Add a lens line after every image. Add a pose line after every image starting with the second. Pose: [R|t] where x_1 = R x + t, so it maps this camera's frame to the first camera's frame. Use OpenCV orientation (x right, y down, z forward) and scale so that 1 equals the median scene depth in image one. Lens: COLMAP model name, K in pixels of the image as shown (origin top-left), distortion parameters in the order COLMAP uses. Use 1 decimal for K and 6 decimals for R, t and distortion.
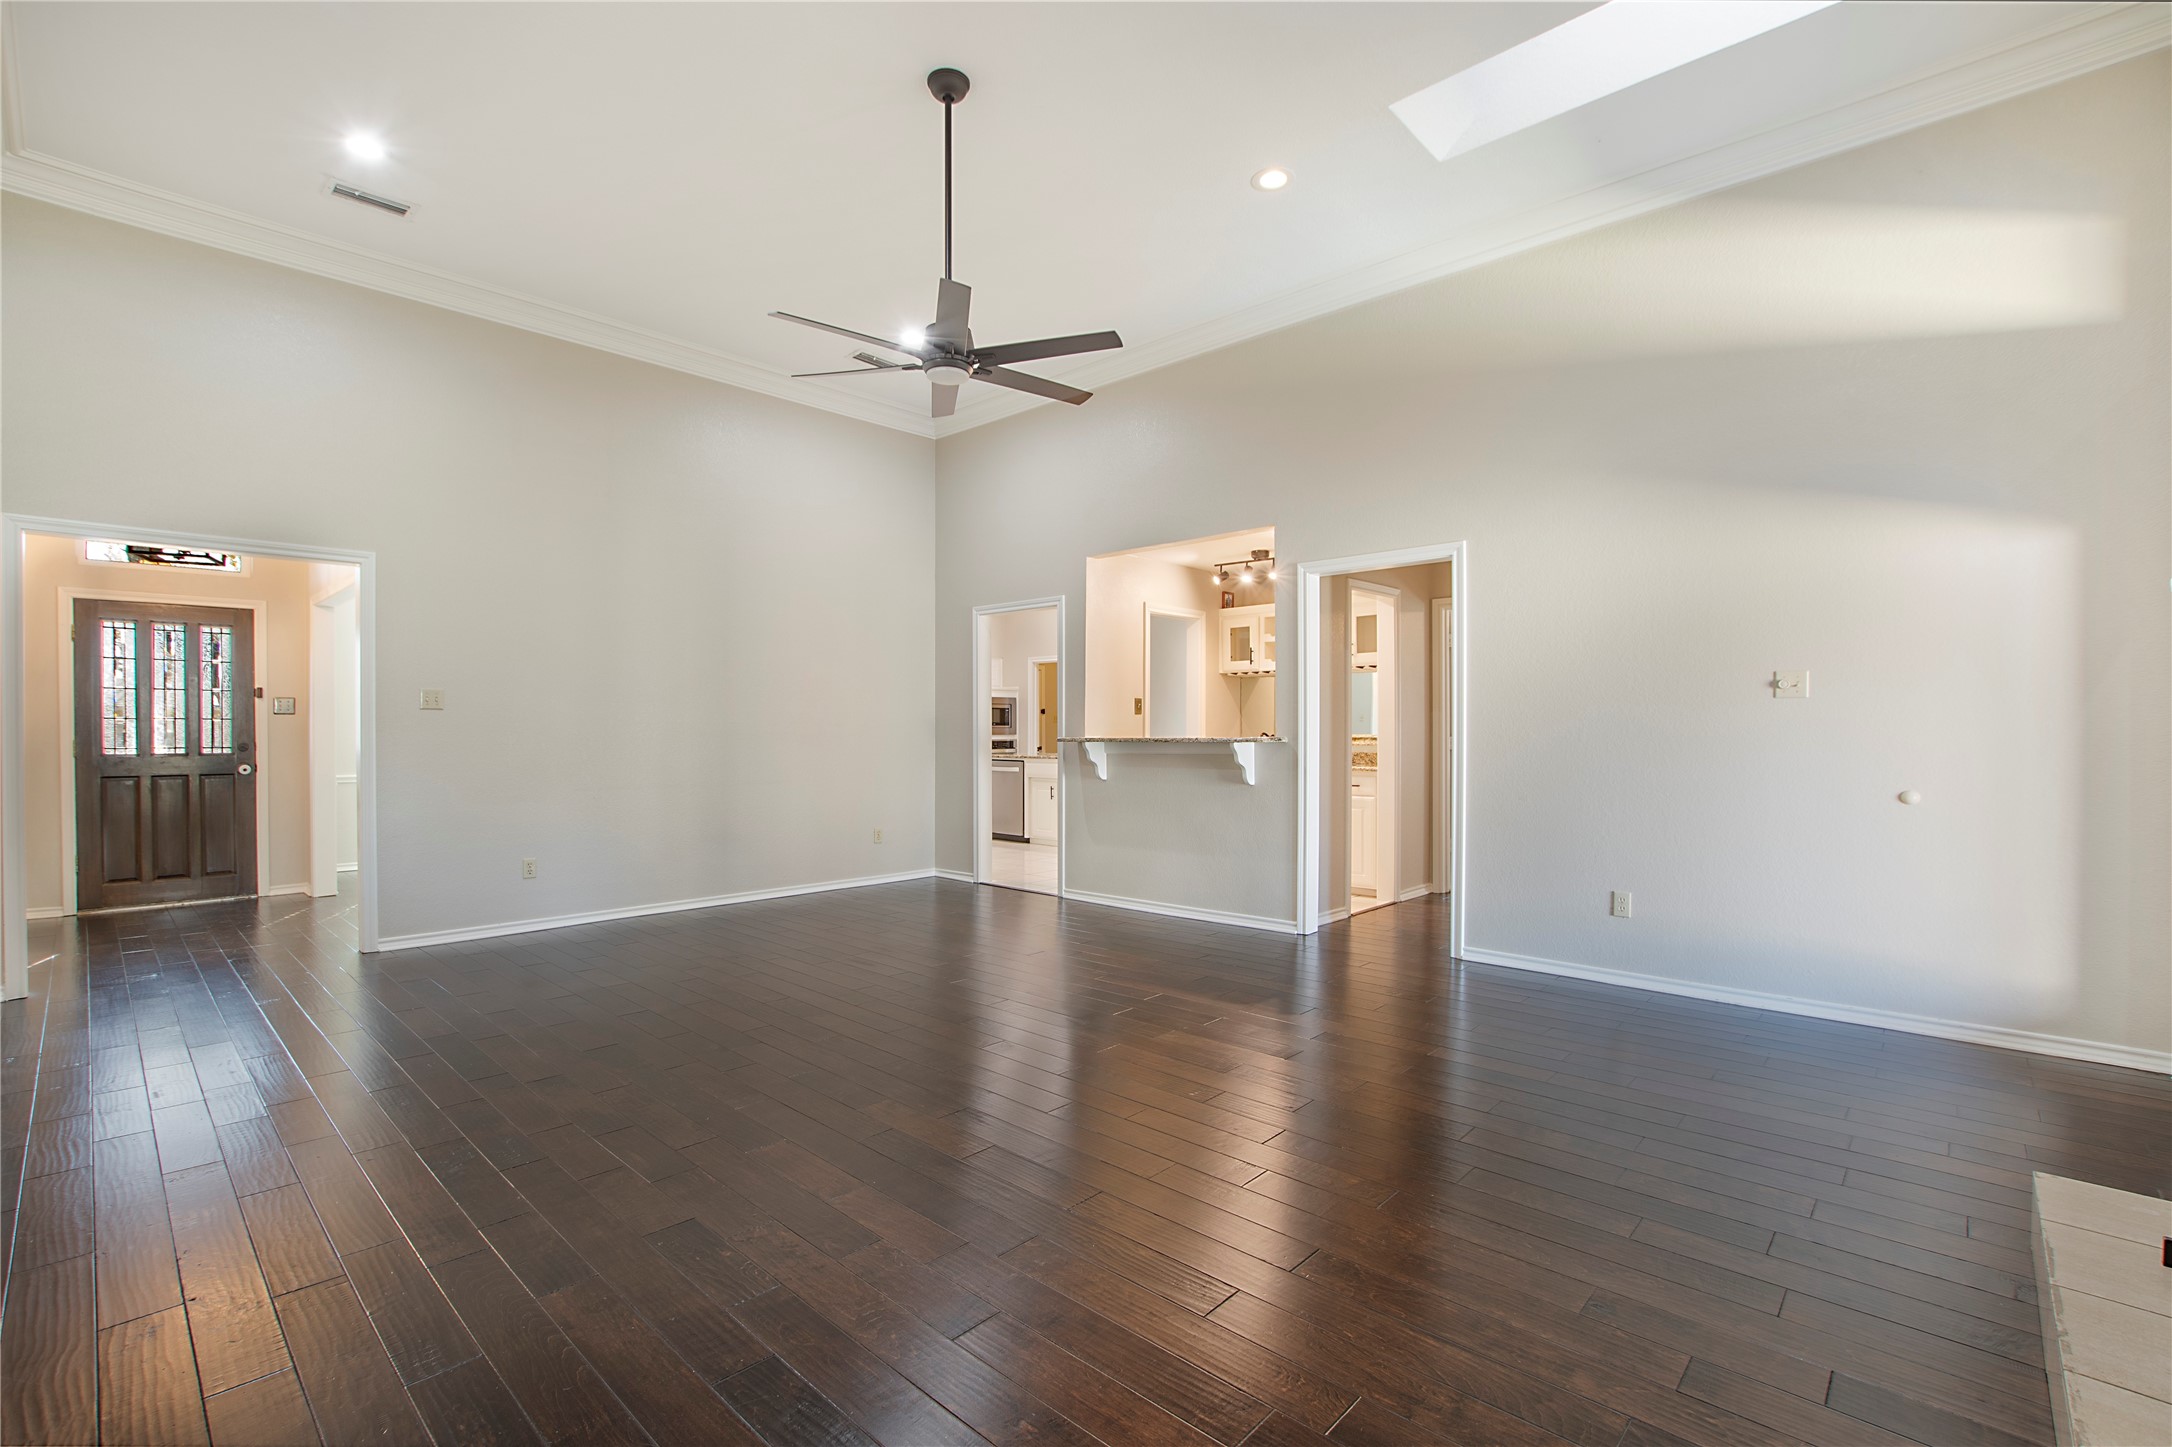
lens RADIAL K [[964.3, 0, 1082.4], [0, 964.3, 730.4], [0, 0, 1]] dist [-0.023604, 0.001107]
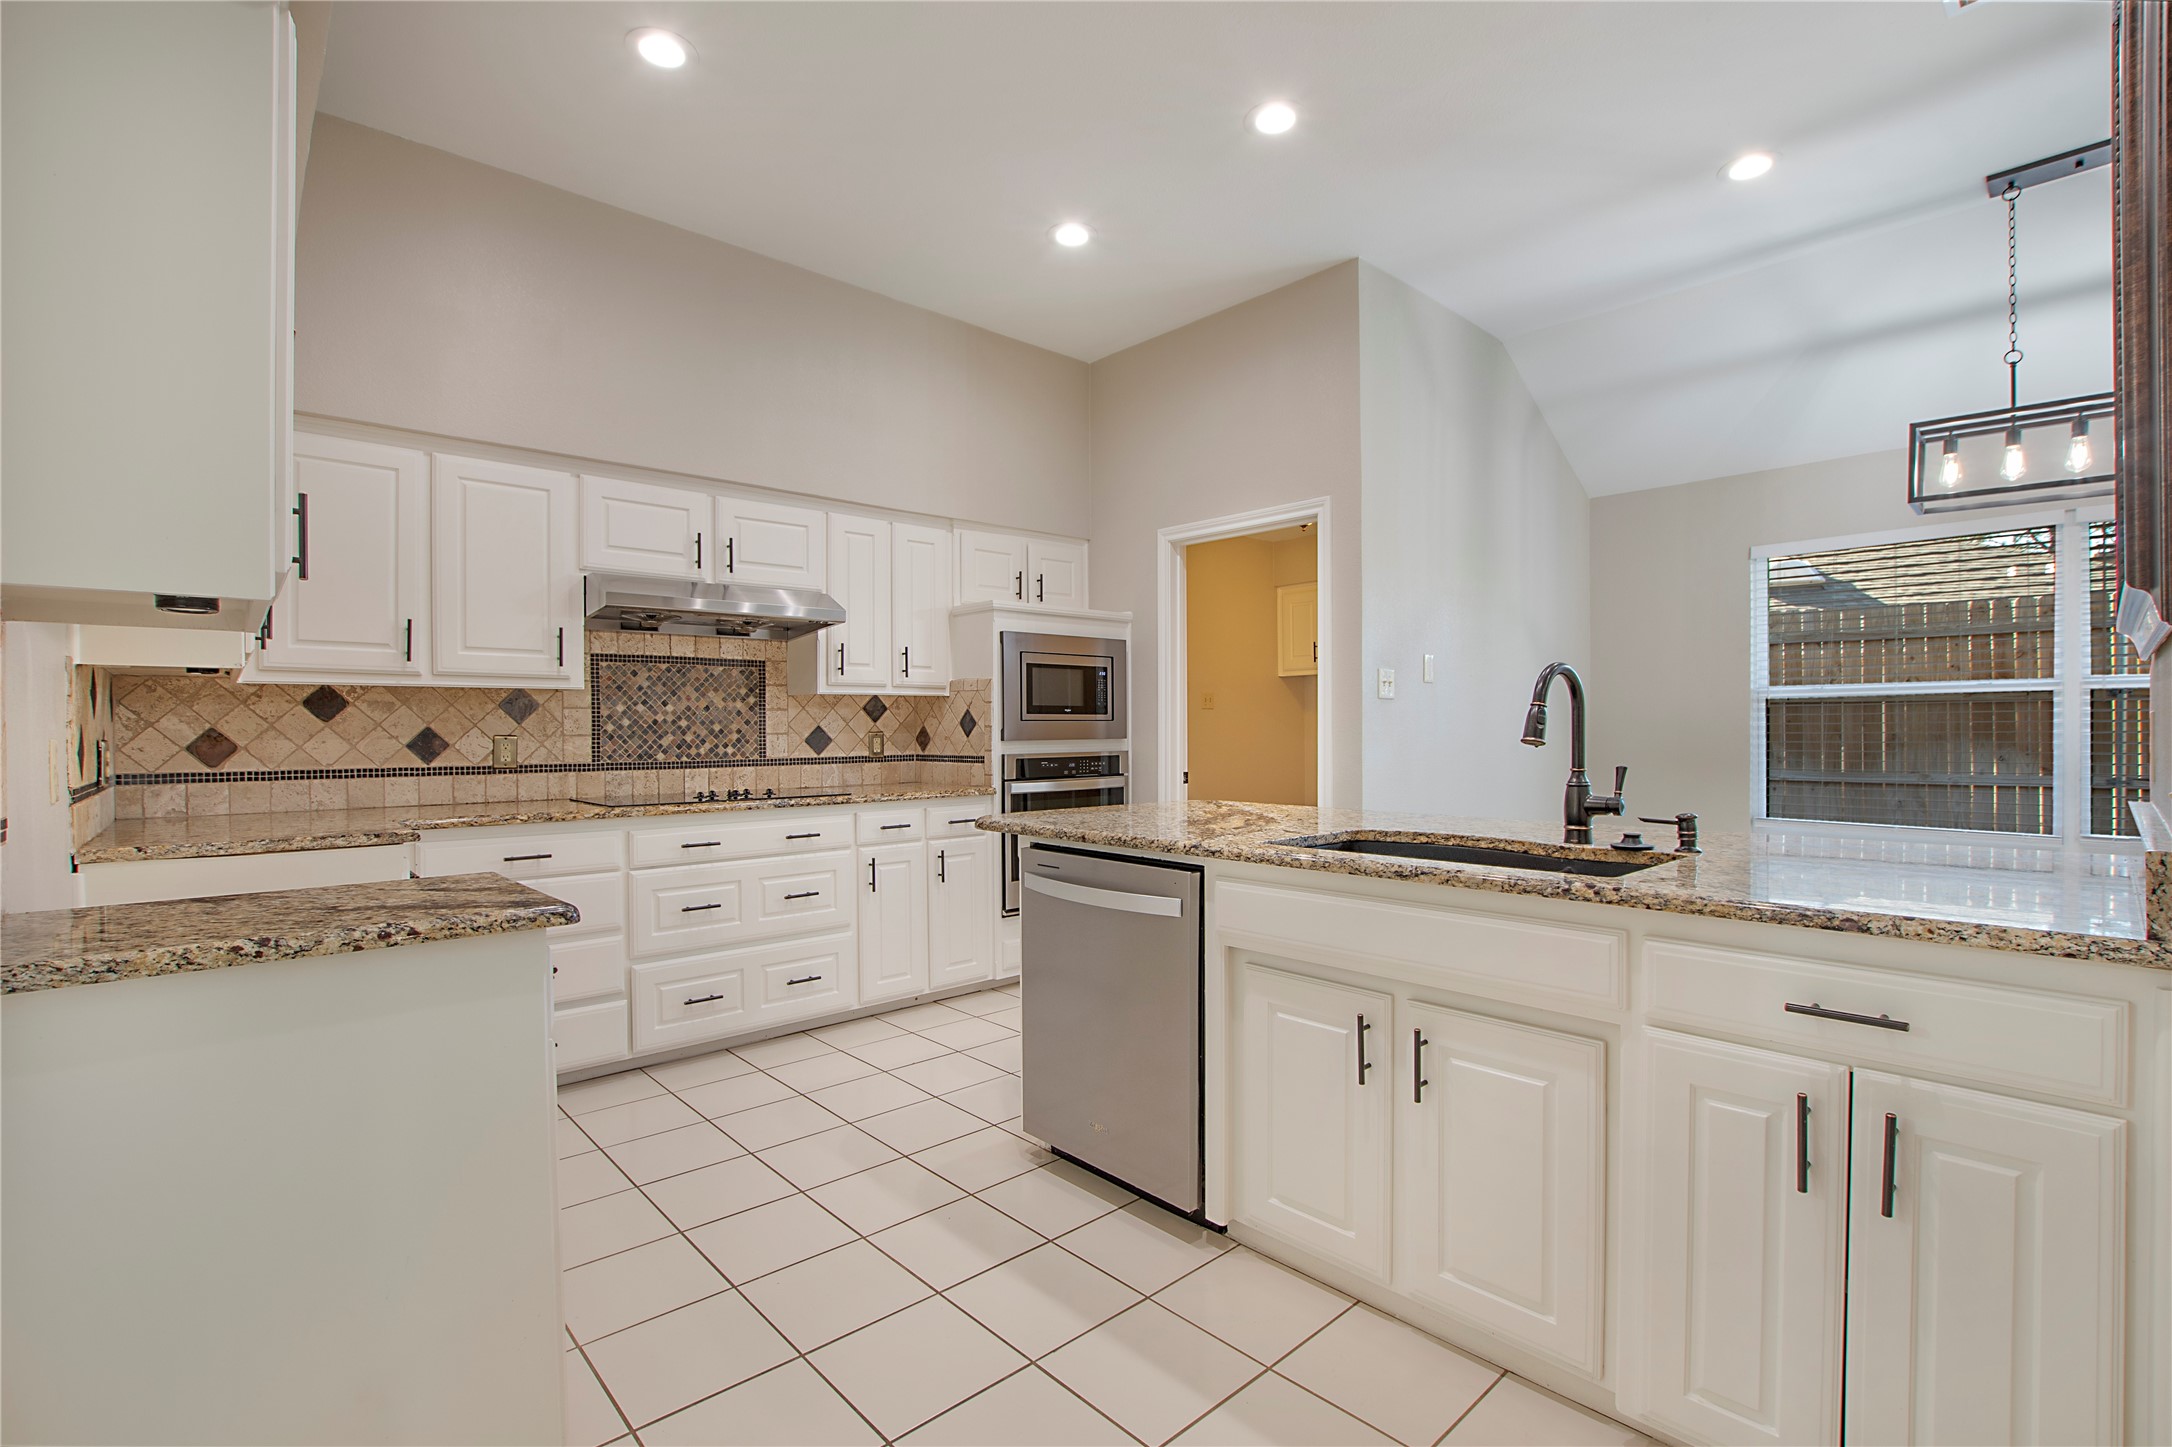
lens RADIAL K [[981.7, 0, 1077.9], [0, 981.7, 734.3], [0, 0, 1]] dist [-0.029851, 0.000388]
pose [[0.996183, -0.004331, -0.087183, -0.082280], [0.004485, 0.999989, 0.001575, 0.003065], [0.087175, -0.001960, 0.996191, 0.940606]]
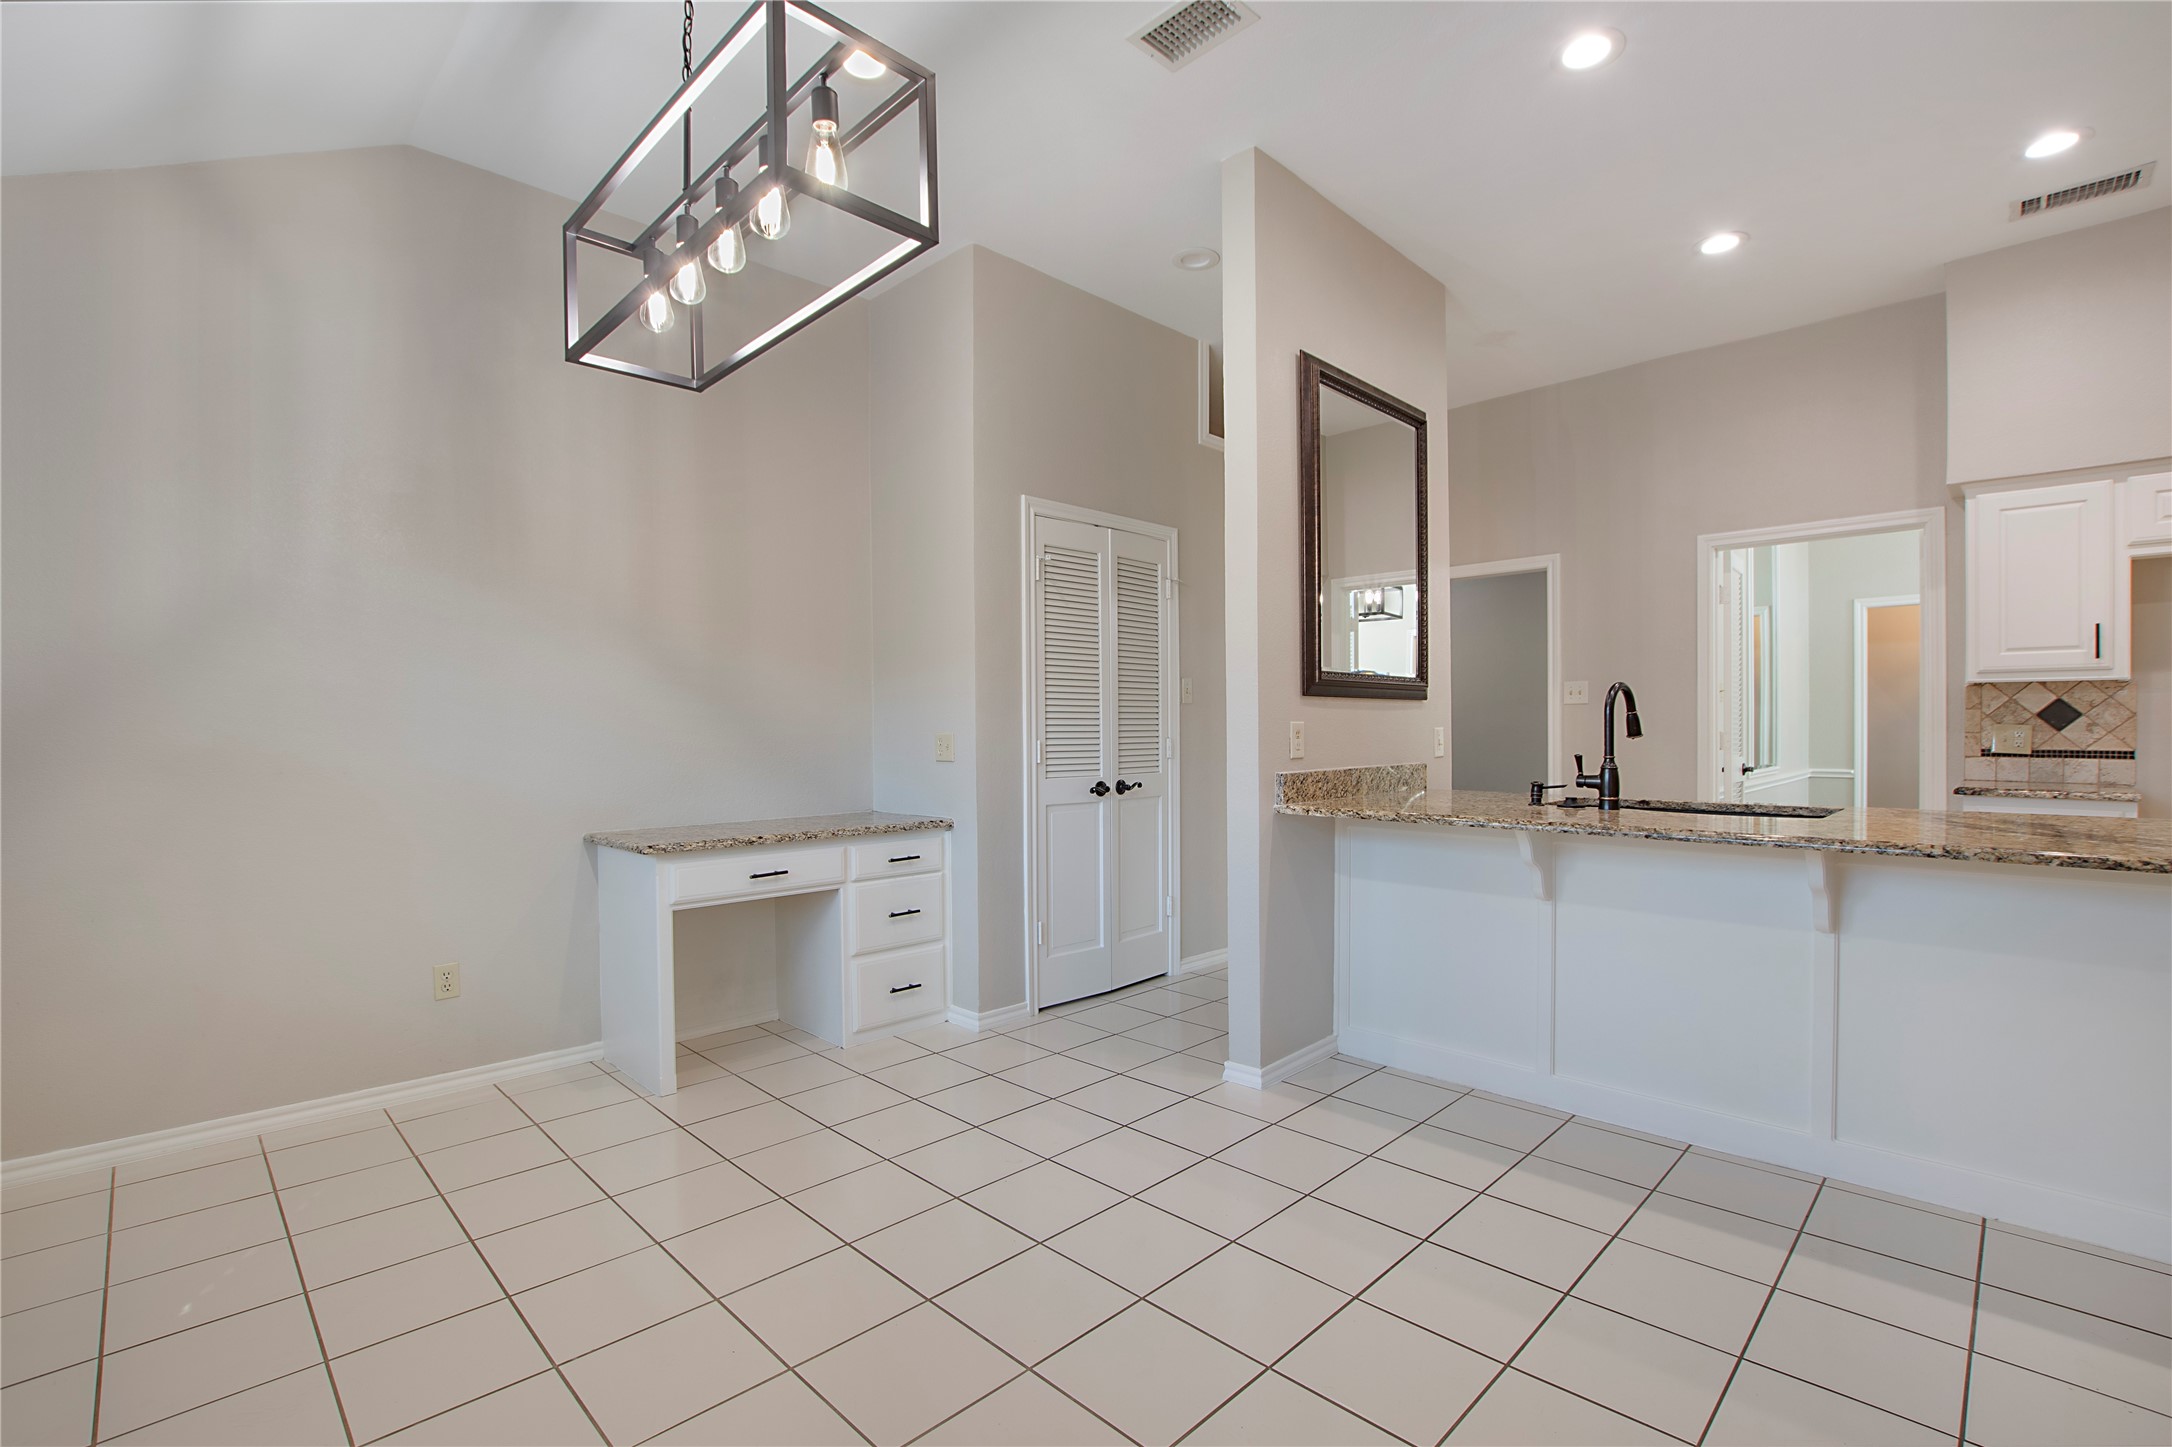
lens RADIAL K [[960.4, 0, 1074.6], [0, 960.4, 737.9], [0, 0, 1]] dist [-0.045078, 0.010015]
pose [[-0.998950, 0.008292, 0.045054, 0.207023], [0.008959, 0.999853, 0.014607, -0.000196], [-0.044926, 0.014996, -0.998878, 1.554046]]
